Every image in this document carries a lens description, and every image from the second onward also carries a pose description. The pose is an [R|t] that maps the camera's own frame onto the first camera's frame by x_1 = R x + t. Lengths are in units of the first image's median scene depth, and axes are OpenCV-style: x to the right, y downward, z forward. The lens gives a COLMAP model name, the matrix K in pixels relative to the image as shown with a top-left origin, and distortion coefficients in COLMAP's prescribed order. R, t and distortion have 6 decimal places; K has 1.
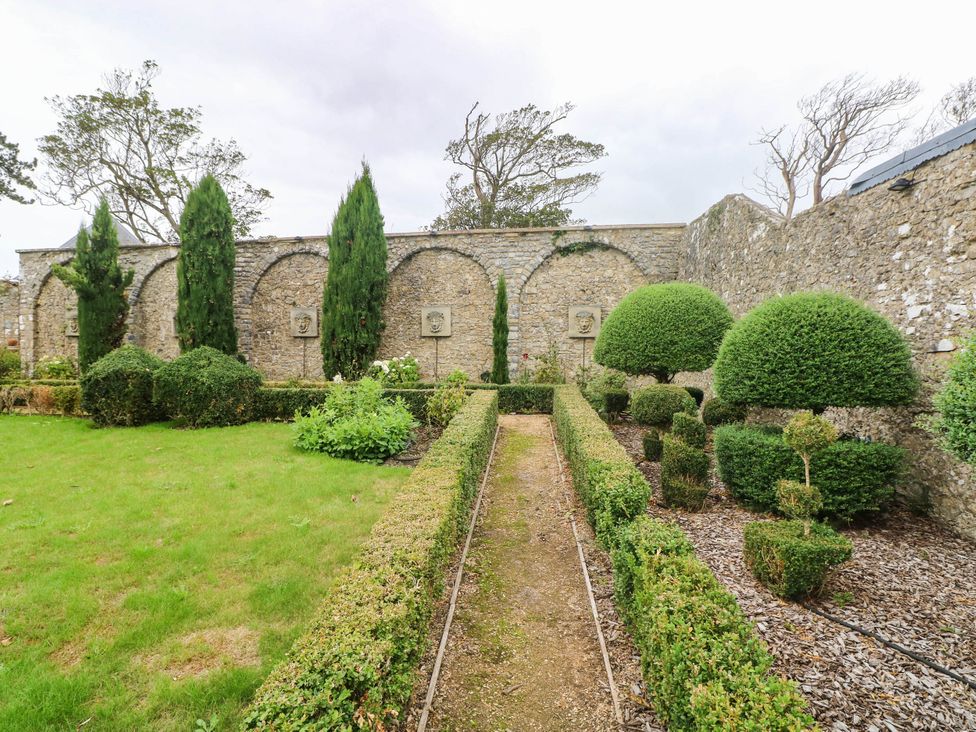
lens RADIAL K [[536.9, 0, 484.0], [0, 536.9, 364.8], [0, 0, 1]] dist [-0.019369, -0.004023]
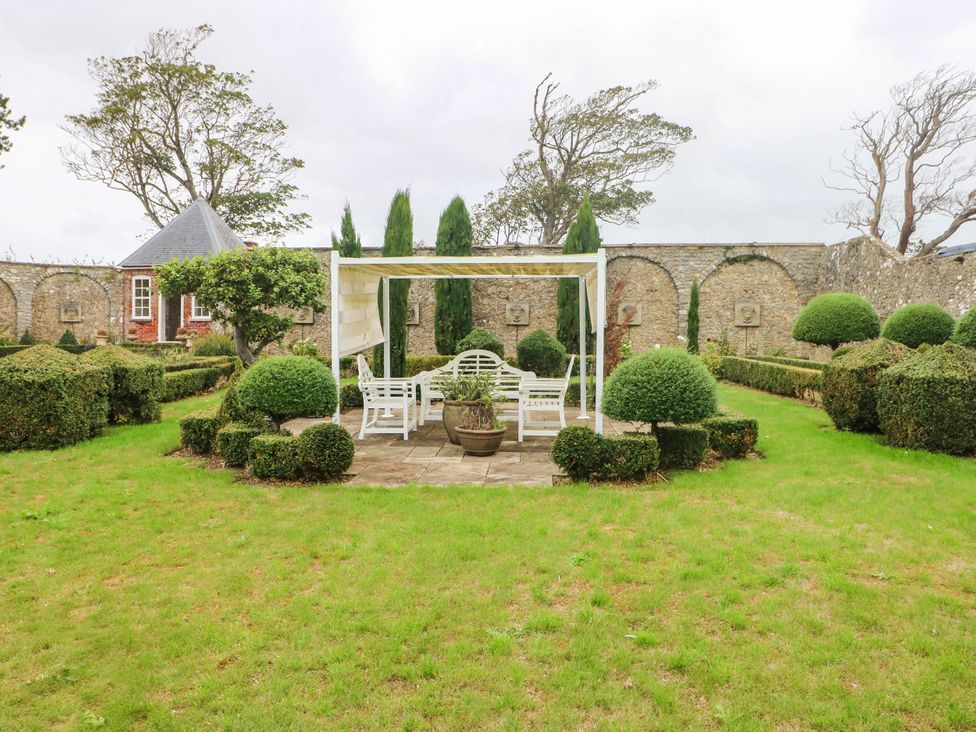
lens RADIAL K [[731.7, 0, 510.9], [0, 731.7, 364.6], [0, 0, 1]] dist [-0.007711, 0.004669]
pose [[0.997751, 0.000845, 0.067031, -0.489173], [-0.000317, 0.999969, -0.007874, 0.055852], [-0.067036, 0.007835, 0.997720, -0.726262]]
